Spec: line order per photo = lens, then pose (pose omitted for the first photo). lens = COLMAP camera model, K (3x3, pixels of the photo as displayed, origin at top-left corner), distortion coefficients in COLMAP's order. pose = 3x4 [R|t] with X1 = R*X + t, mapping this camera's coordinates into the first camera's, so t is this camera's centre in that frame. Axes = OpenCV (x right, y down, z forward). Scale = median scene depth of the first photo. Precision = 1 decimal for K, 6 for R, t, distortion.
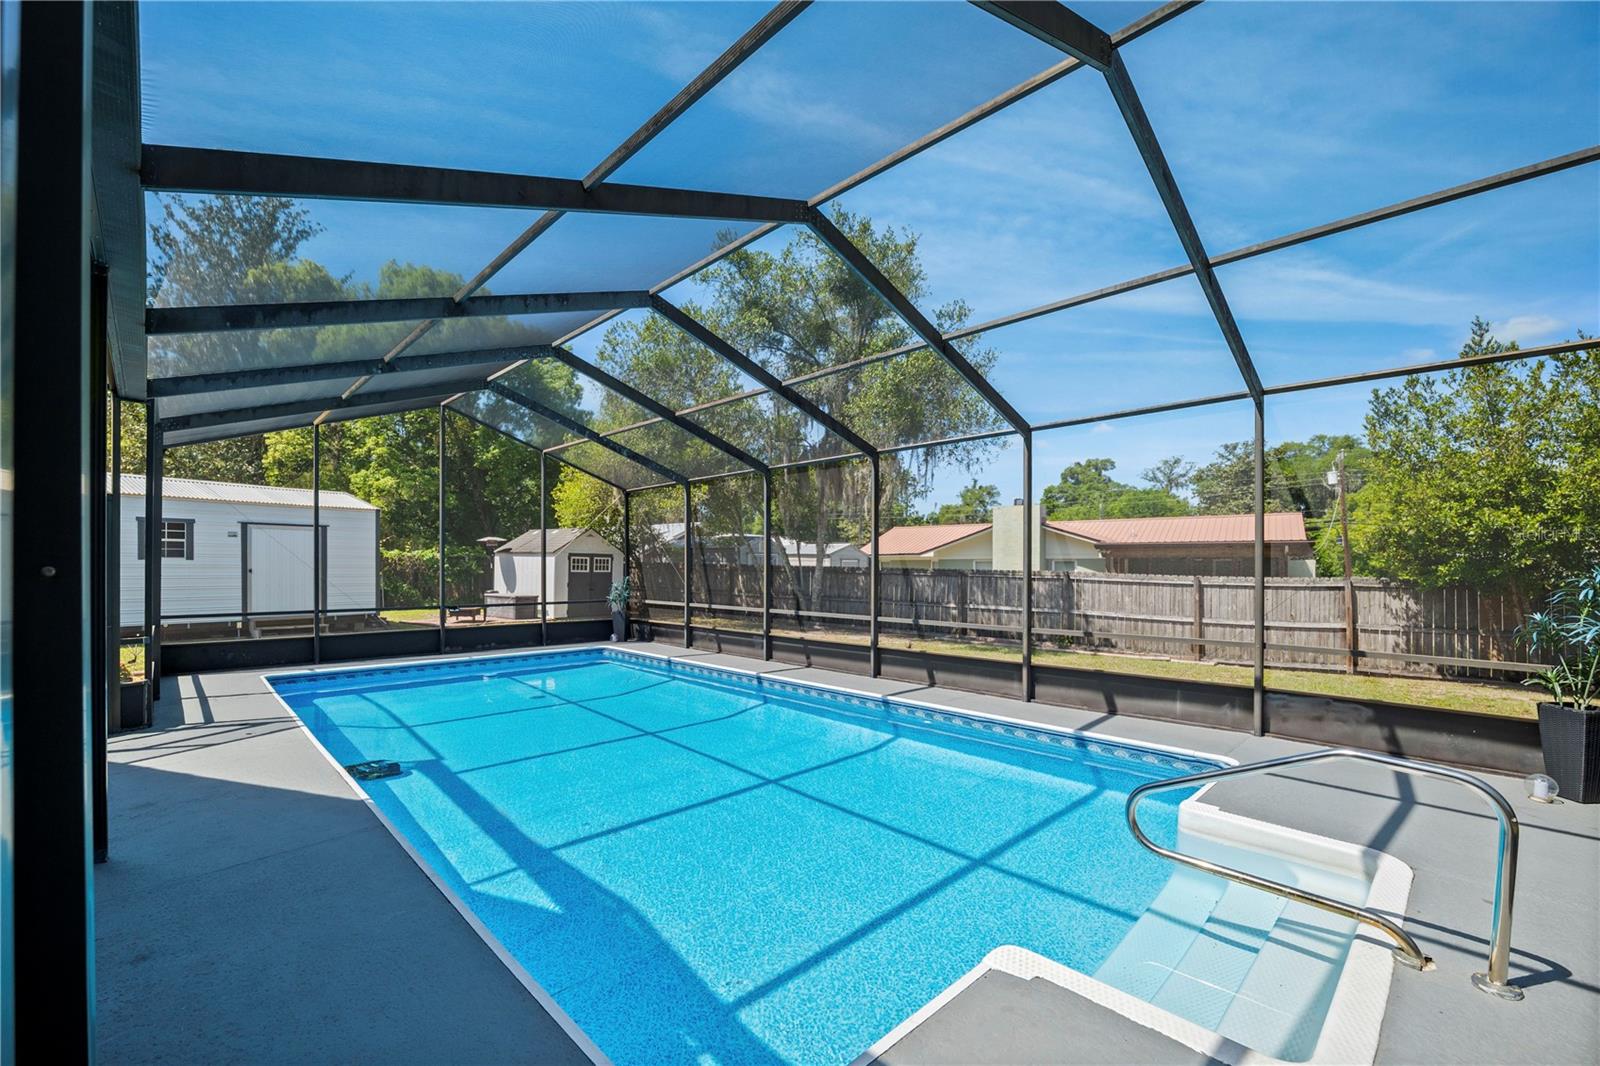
lens RADIAL K [[656.3, 0, 776.6], [0, 656.3, 567.2], [0, 0, 1]] dist [-0.010288, -0.000627]
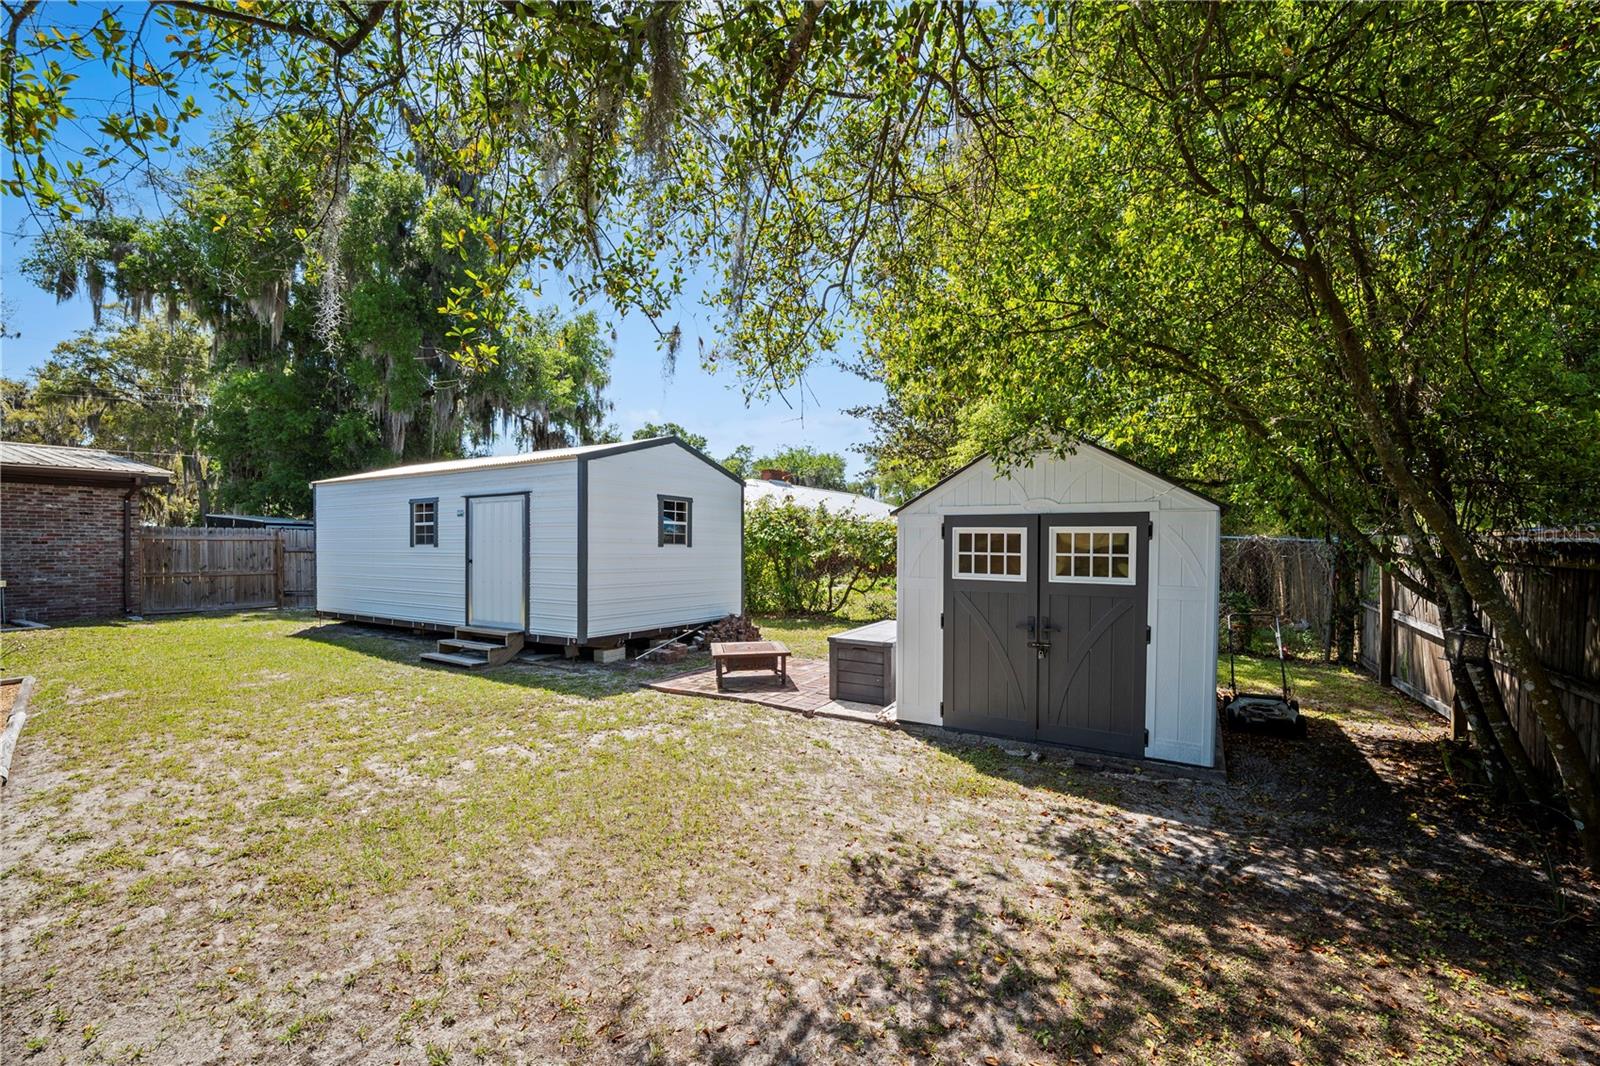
lens RADIAL K [[656.3, 0, 800.9], [0, 656.3, 543.4], [0, 0, 1]] dist [-0.010288, -0.000627]
pose [[0.110918, -0.006349, -0.993809, -0.019548], [-0.000768, 0.999979, -0.006475, -0.006472], [0.993829, 0.001481, 0.110911, 0.854940]]
